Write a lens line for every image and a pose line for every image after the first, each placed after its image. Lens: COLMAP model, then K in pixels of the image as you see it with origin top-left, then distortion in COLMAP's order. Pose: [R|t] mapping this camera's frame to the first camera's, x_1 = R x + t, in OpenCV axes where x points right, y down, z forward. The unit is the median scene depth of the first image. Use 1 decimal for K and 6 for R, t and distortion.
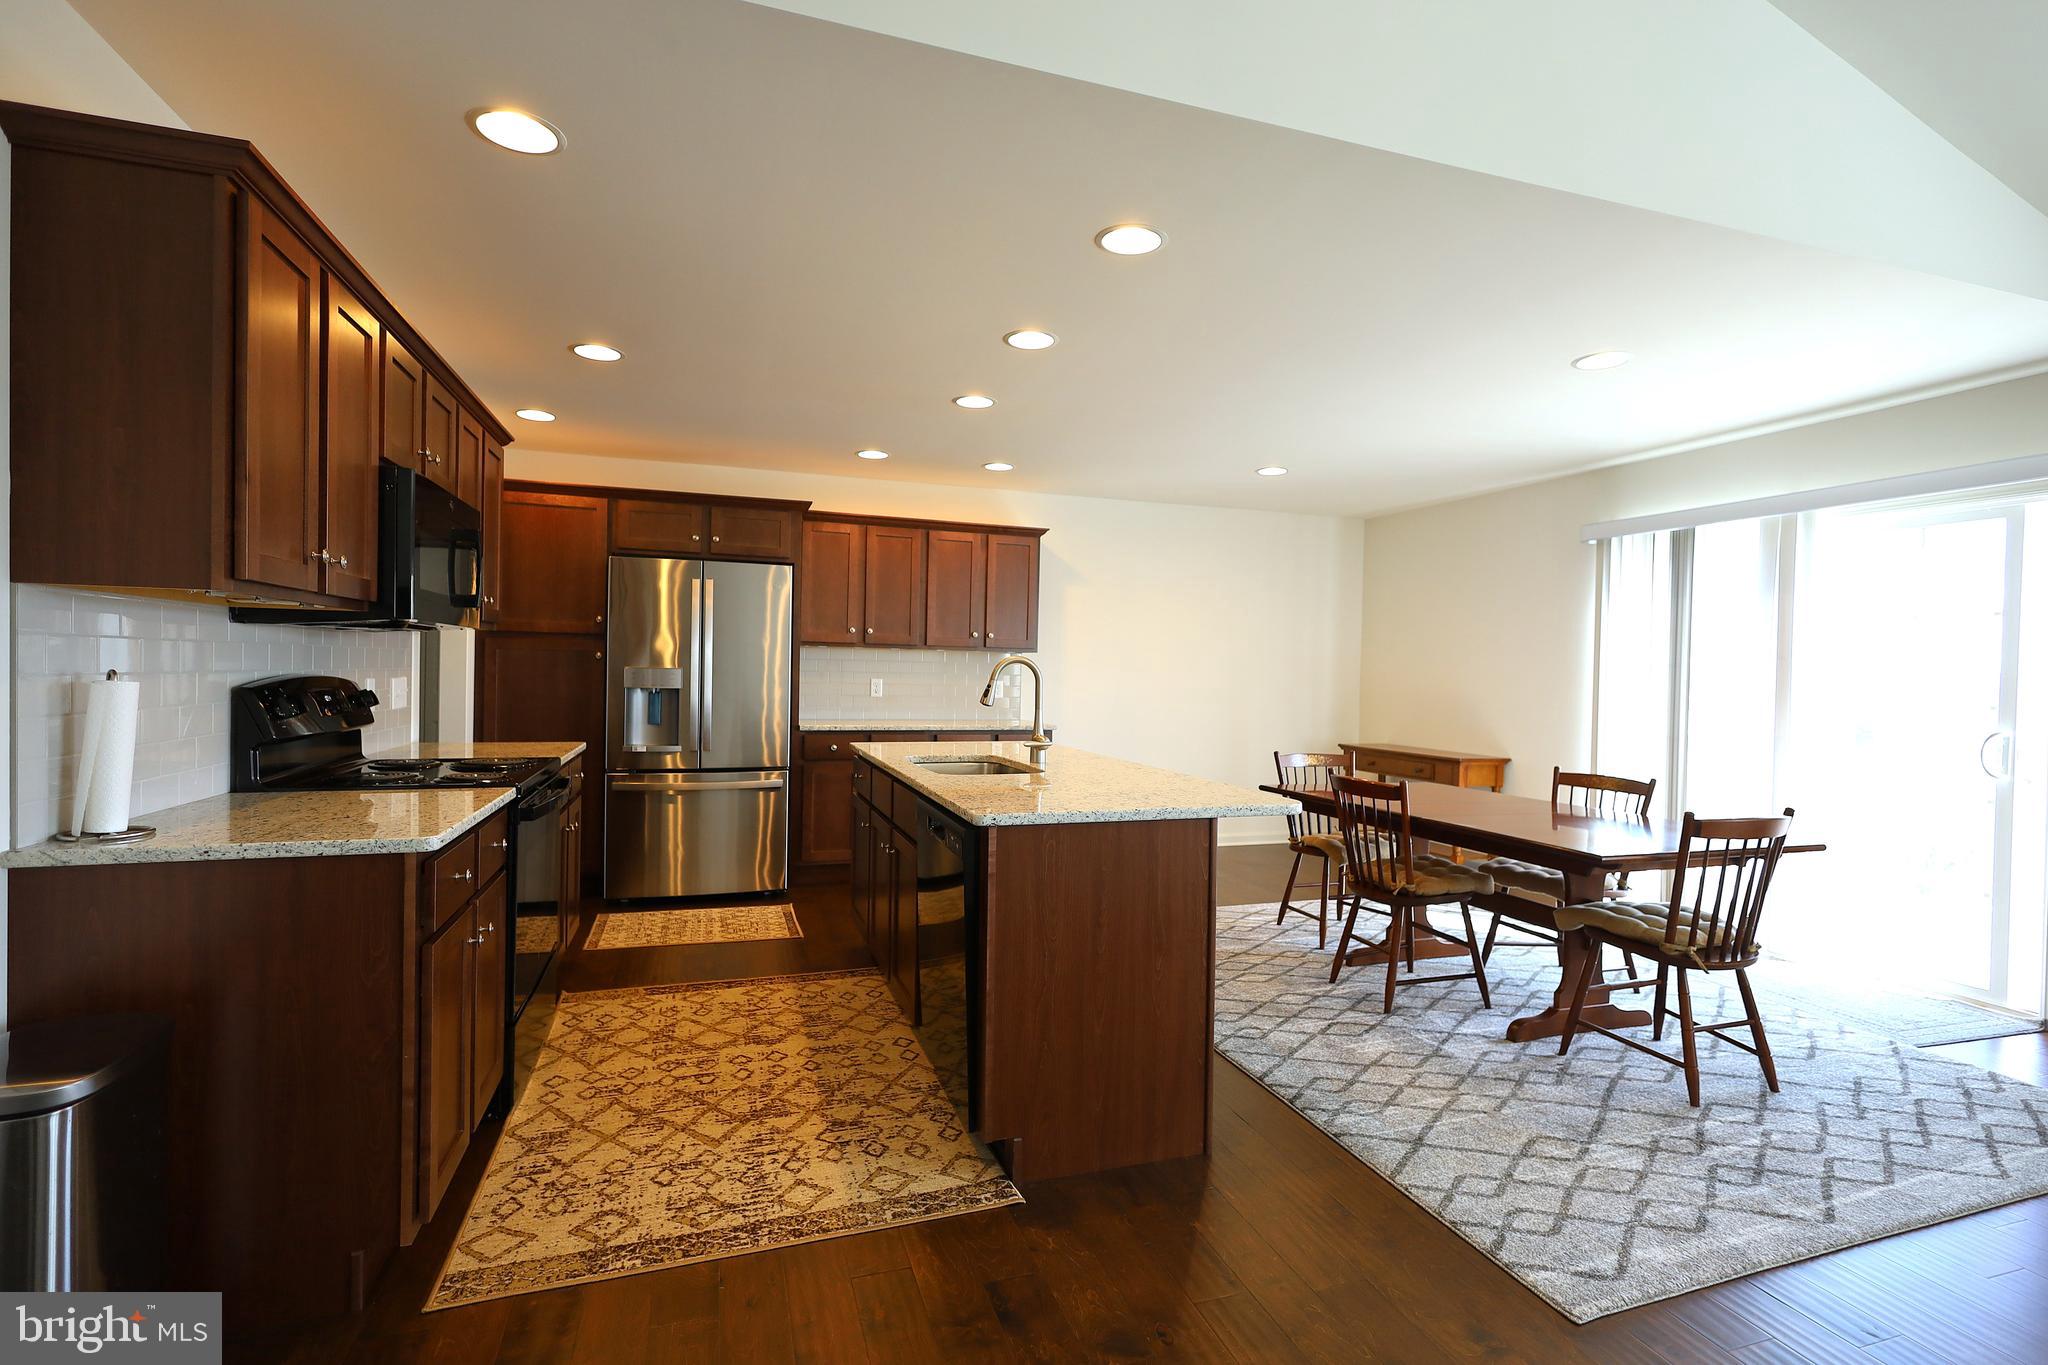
lens RADIAL K [[950.6, 0, 1022.8], [0, 950.6, 679.6], [0, 0, 1]] dist [-0.003592, 0.001700]
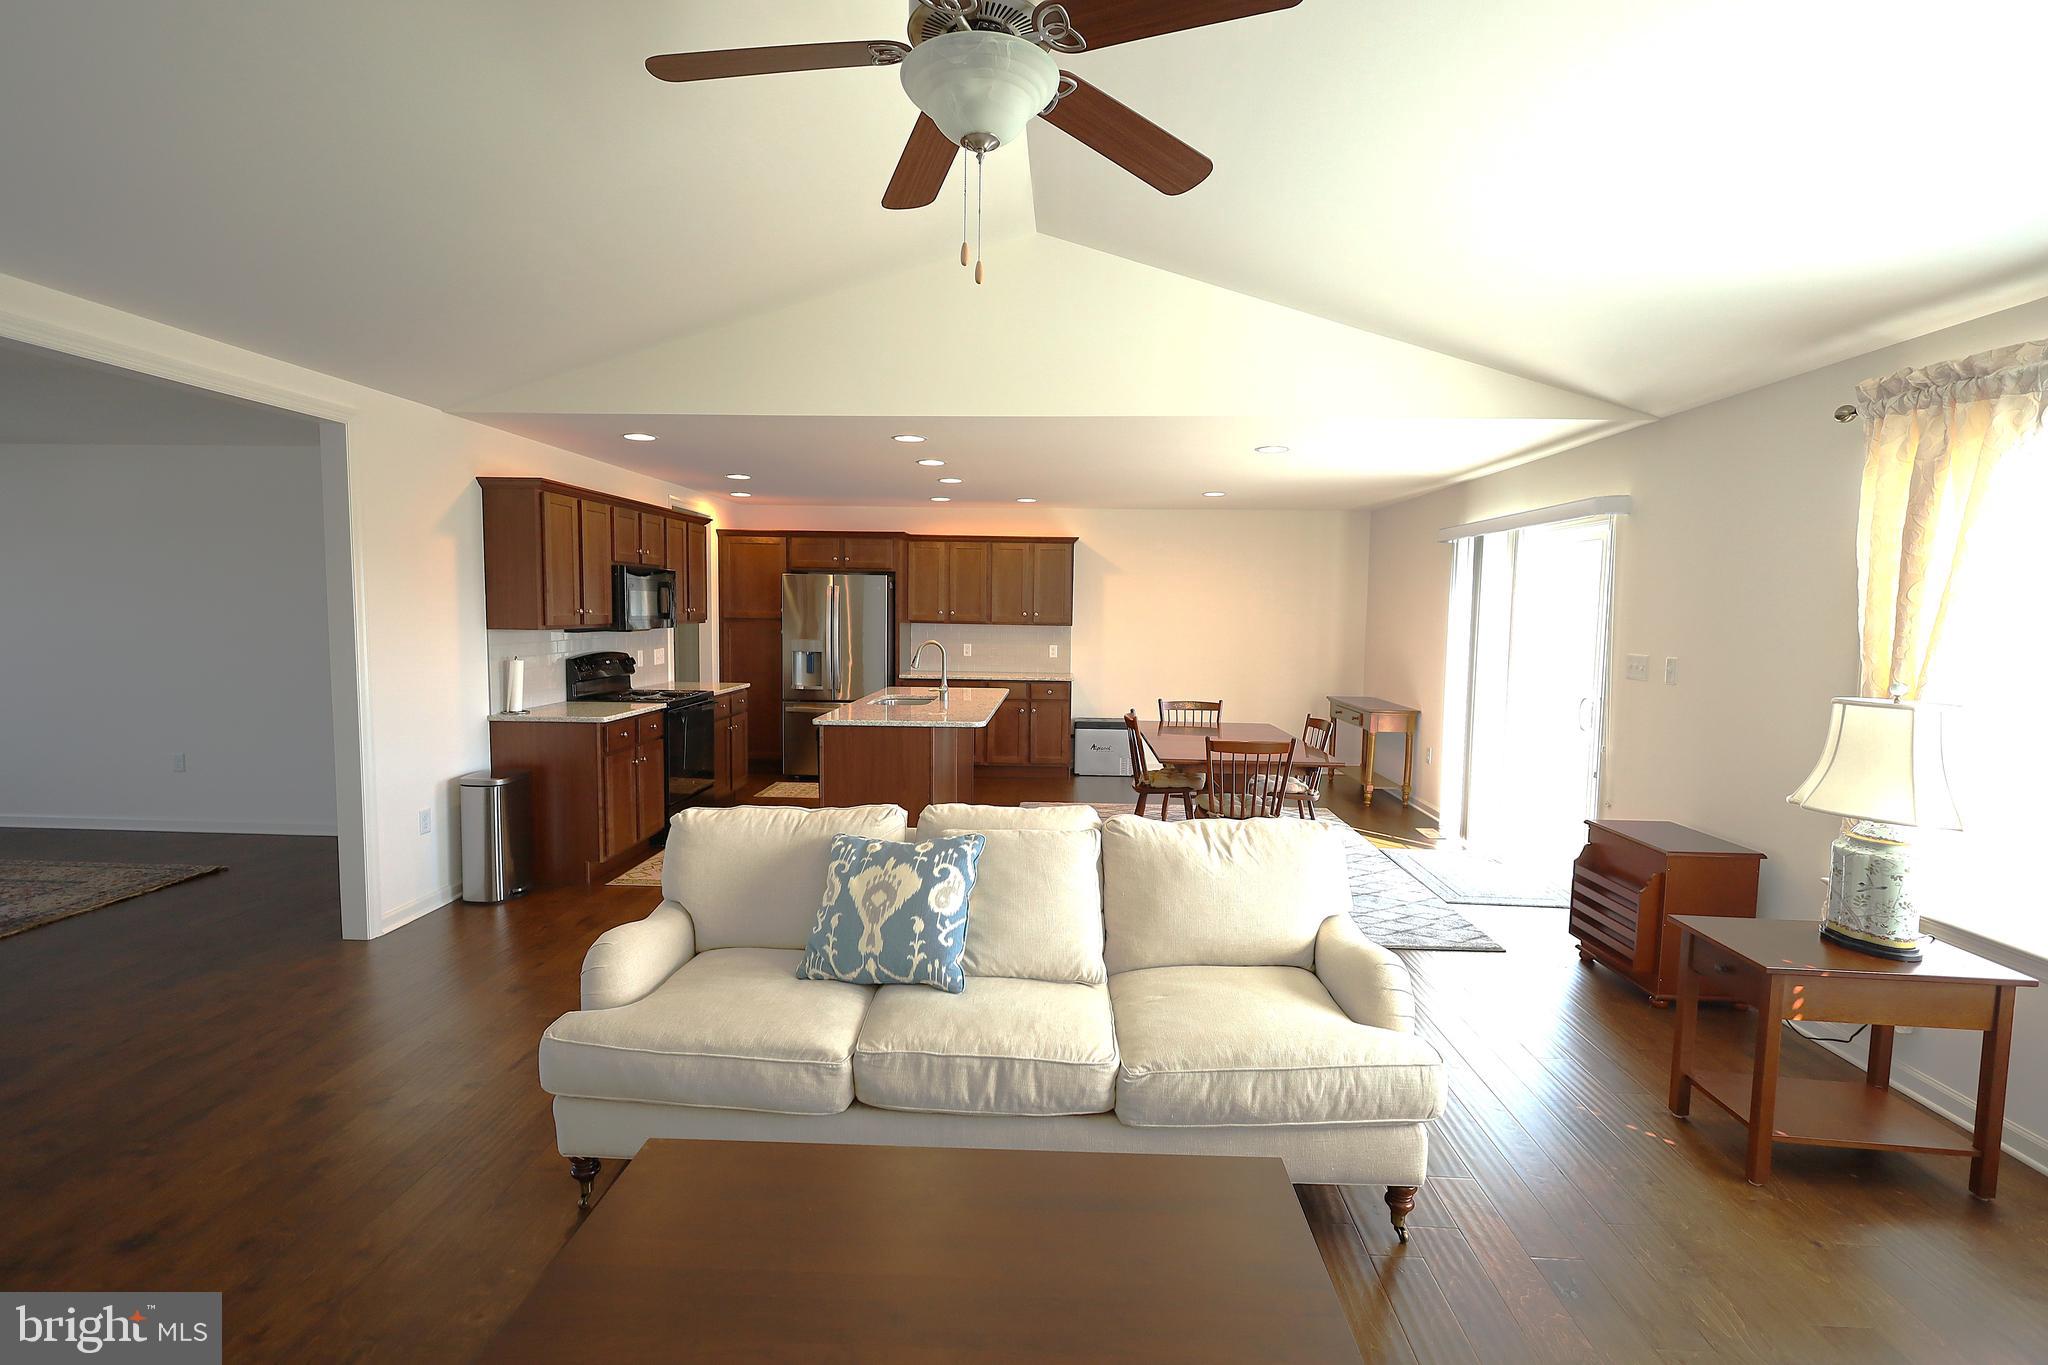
lens RADIAL K [[950.6, 0, 1022.8], [0, 950.6, 679.6], [0, 0, 1]] dist [-0.003592, 0.001700]
pose [[0.933792, 0.019224, -0.357299, 0.940478], [0.001430, 0.998347, 0.057454, -0.063167], [0.357813, -0.054162, 0.932221, -0.713105]]
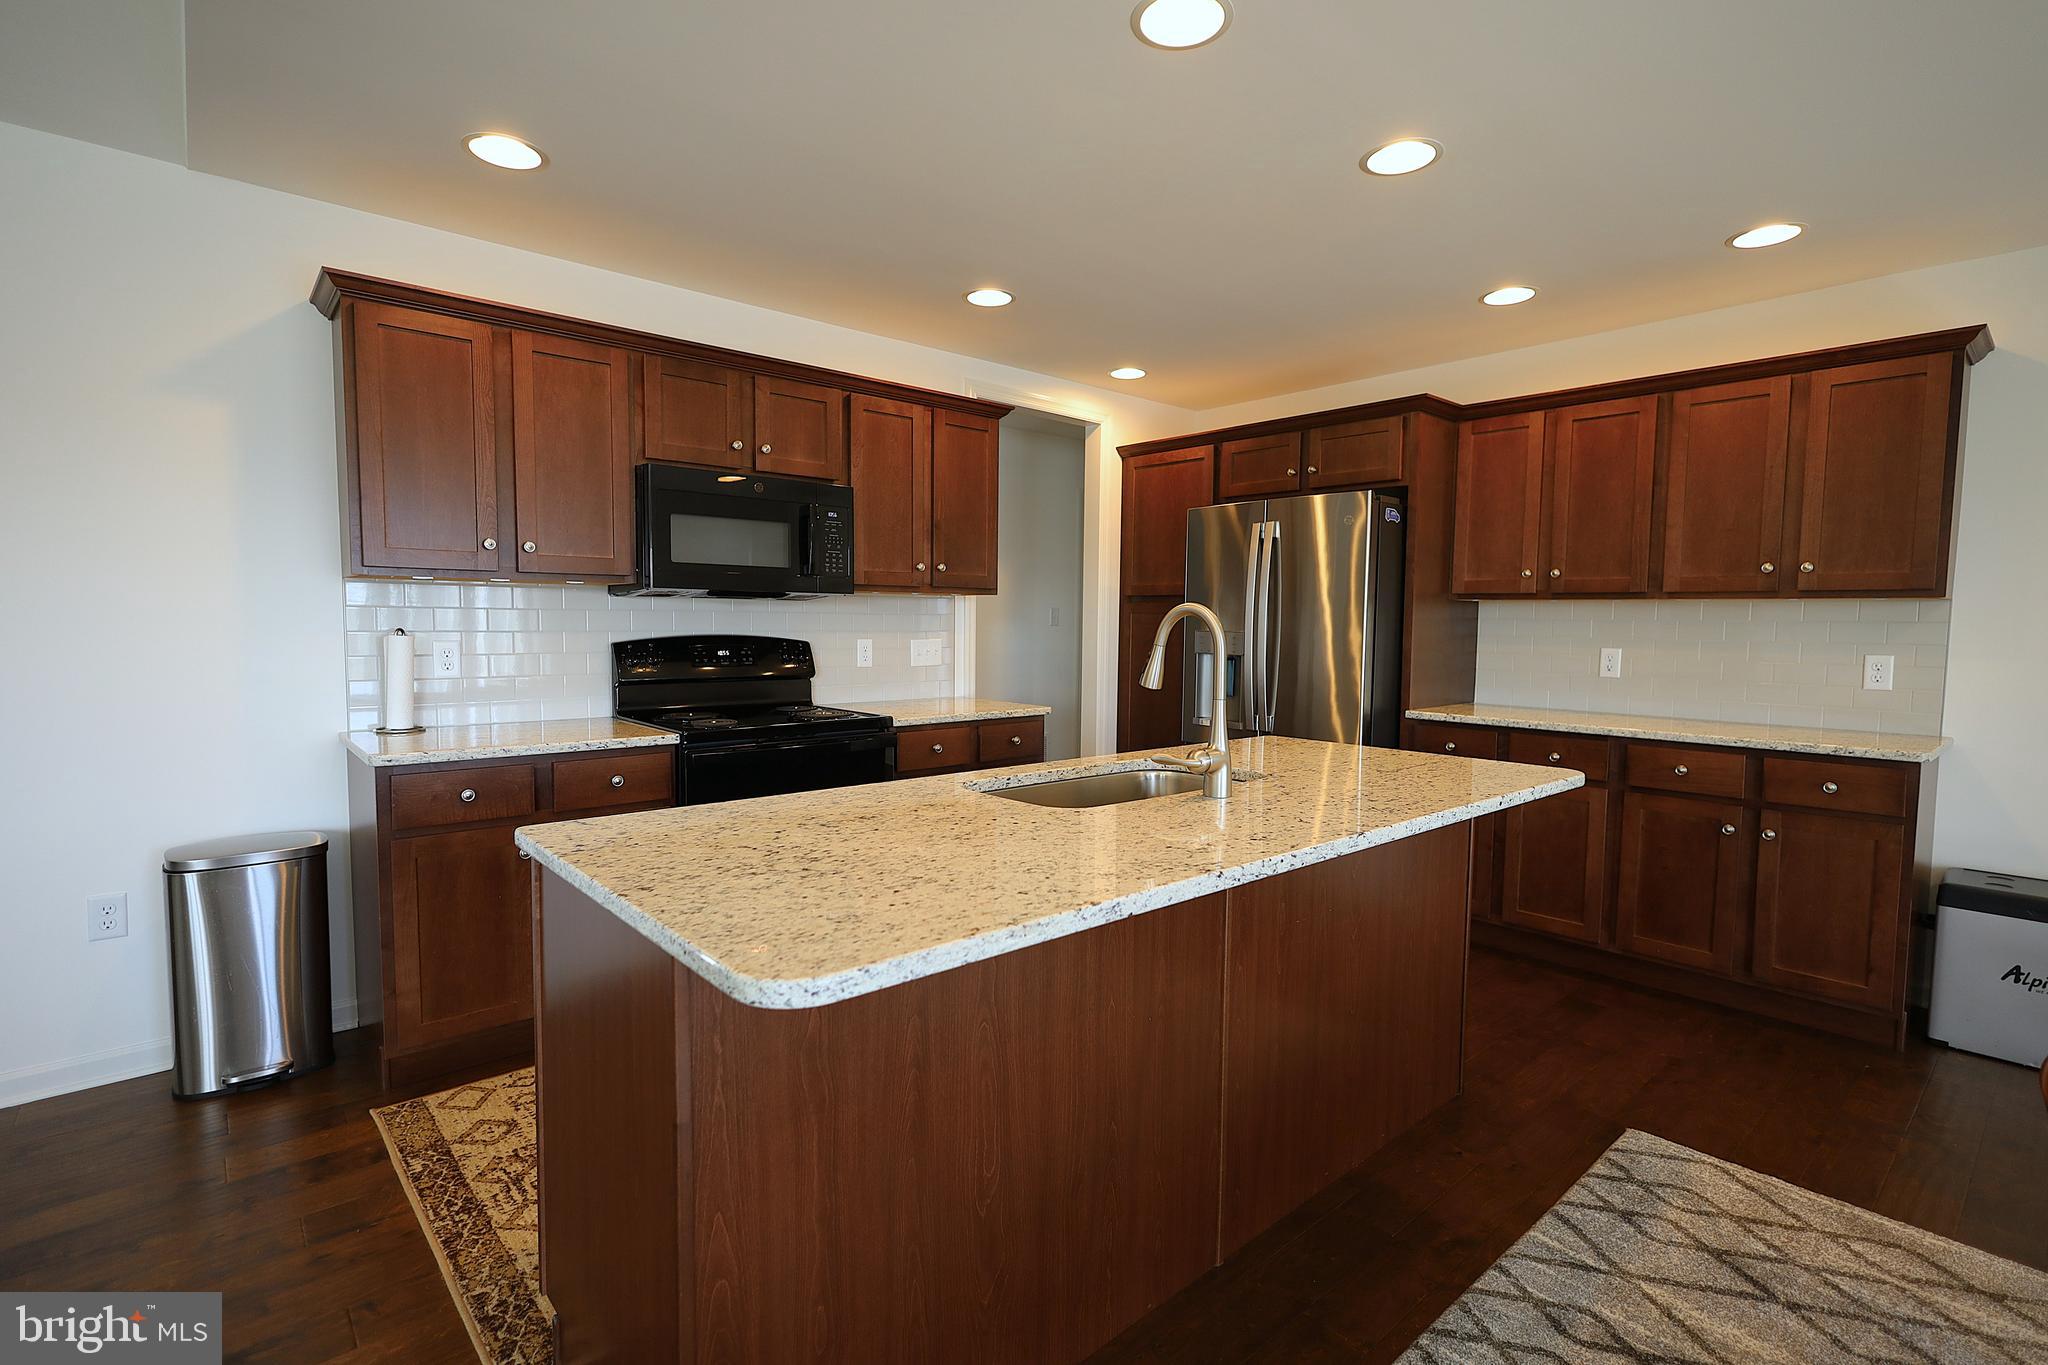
lens RADIAL K [[950.6, 0, 1022.8], [0, 950.6, 679.6], [0, 0, 1]] dist [-0.003592, 0.001700]
pose [[0.391484, 0.043147, -0.919173, 0.568037], [-0.013530, 0.999062, 0.041135, -0.002192], [0.920085, -0.003667, 0.391700, 0.817113]]
